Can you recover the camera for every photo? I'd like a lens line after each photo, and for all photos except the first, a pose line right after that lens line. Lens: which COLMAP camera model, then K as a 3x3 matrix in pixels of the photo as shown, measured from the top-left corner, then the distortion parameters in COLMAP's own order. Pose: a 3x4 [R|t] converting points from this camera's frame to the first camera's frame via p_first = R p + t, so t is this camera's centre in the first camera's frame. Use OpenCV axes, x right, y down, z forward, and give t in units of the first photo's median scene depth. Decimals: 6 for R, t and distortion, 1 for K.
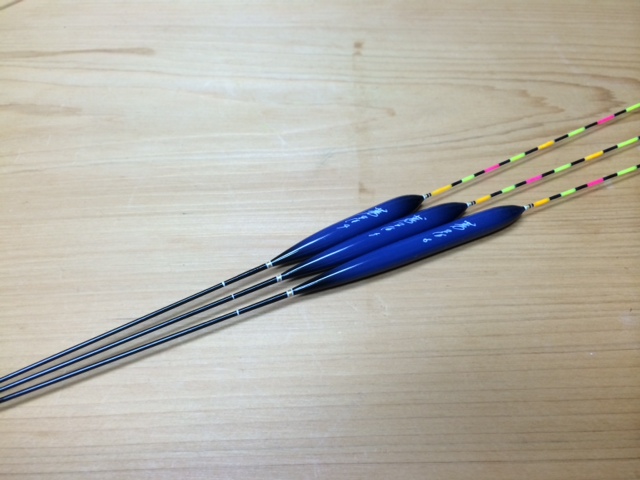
lens RADIAL K [[570.5, 0, 320.0], [0, 570.5, 240.0], [0, 0, 1]] dist [0.085291, -0.152227]
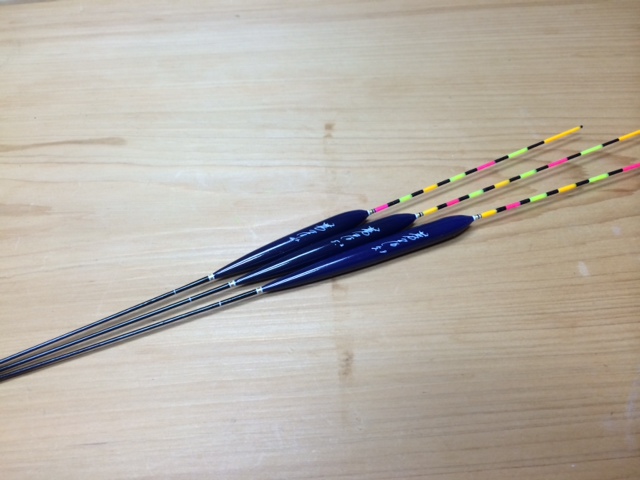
lens RADIAL K [[570.5, 0, 320.0], [0, 570.5, 240.0], [0, 0, 1]] dist [0.085291, -0.152227]
pose [[0.998977, -0.045039, 0.004098, 0.040676], [0.045167, 0.998176, -0.040056, -0.110570], [-0.002286, 0.040200, 0.999189, 0.012878]]
